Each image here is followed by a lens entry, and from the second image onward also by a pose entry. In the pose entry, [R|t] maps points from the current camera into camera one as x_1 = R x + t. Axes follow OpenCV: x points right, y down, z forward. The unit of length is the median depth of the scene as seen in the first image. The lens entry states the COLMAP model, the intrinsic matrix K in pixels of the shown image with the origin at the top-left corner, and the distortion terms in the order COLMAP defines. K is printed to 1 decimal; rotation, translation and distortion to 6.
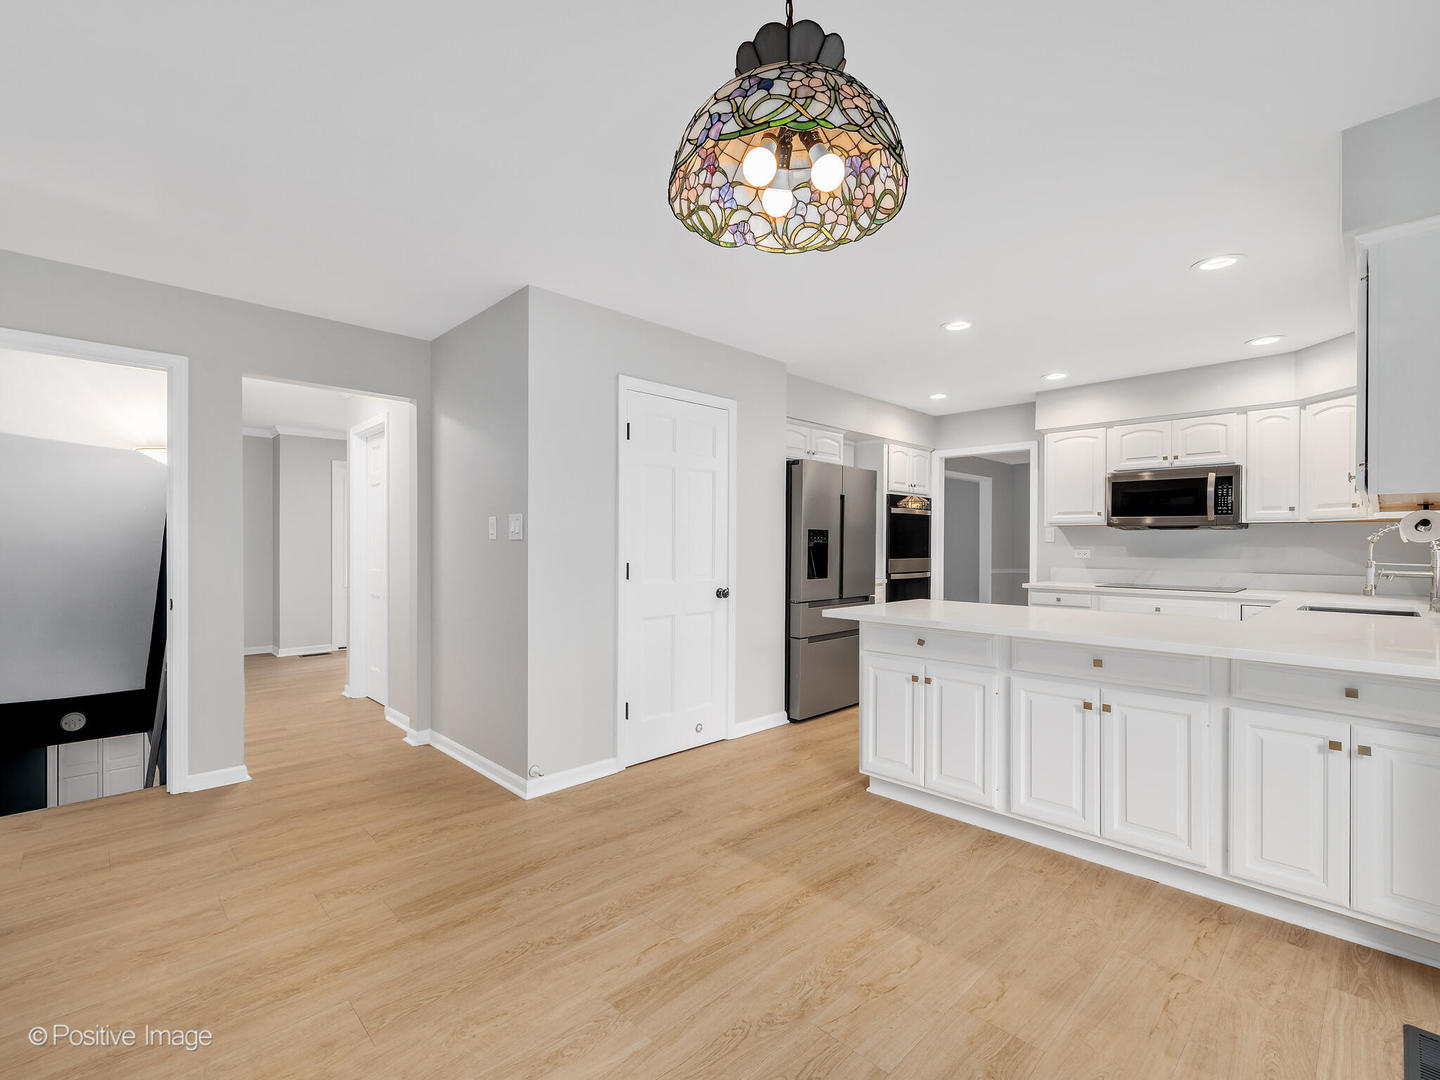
lens RADIAL K [[609.5, 0, 720.0], [0, 609.5, 540.0], [0, 0, 1]] dist [0.001887, 0.000163]
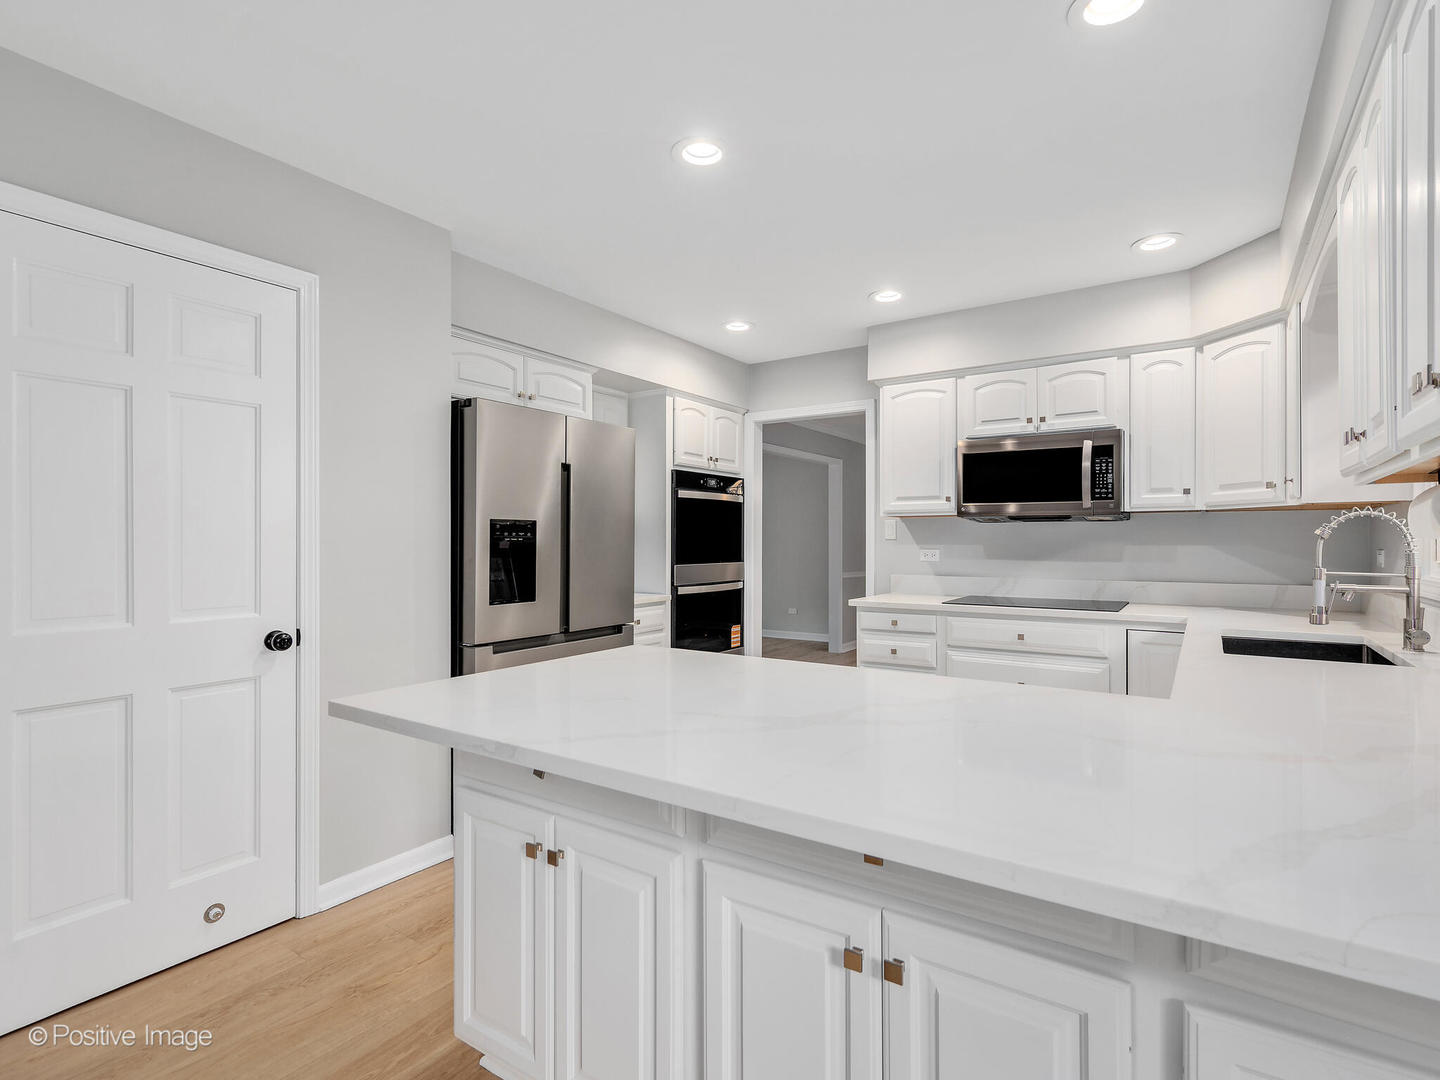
lens RADIAL K [[719.6, 0, 720.0], [0, 719.6, 540.0], [0, 0, 1]] dist [-0.000849, 0.000163]
pose [[0.975294, -0.004323, 0.220867, 0.196076], [0.003541, 0.999986, 0.003935, 0.000148], [-0.220881, -0.003056, 0.975296, 0.266940]]
